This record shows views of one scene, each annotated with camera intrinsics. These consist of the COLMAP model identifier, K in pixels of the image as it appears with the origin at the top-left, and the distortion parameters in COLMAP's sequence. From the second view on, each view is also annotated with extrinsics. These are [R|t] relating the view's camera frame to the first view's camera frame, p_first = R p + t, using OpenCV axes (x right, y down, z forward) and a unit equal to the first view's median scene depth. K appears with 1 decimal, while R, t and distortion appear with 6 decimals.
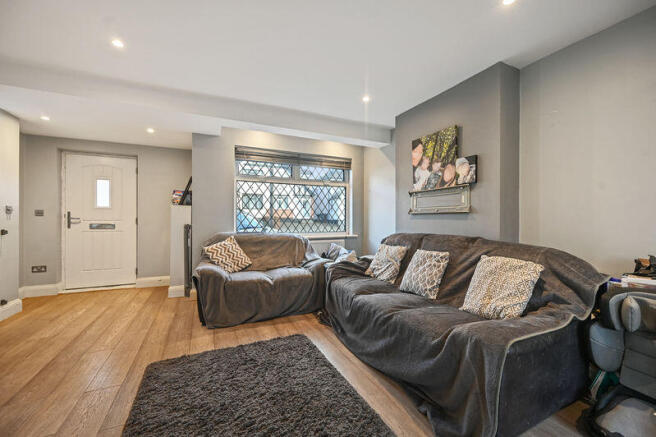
lens RADIAL K [[264.1, 0, 325.5], [0, 264.1, 219.2], [0, 0, 1]] dist [-0.000413, -0.000073]
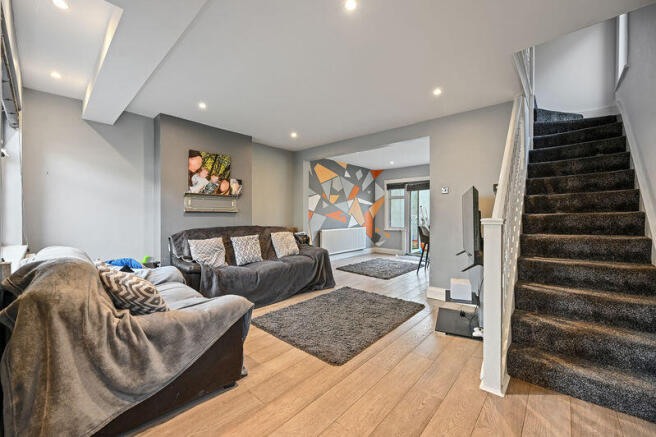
lens RADIAL K [[264.1, 0, 326.2], [0, 264.1, 216.5], [0, 0, 1]] dist [-0.000413, -0.000073]
pose [[-0.395599, -0.006562, 0.918400, -1.123036], [0.002024, 0.999966, 0.008017, -0.009808], [-0.918421, 0.005031, -0.395573, 1.036349]]
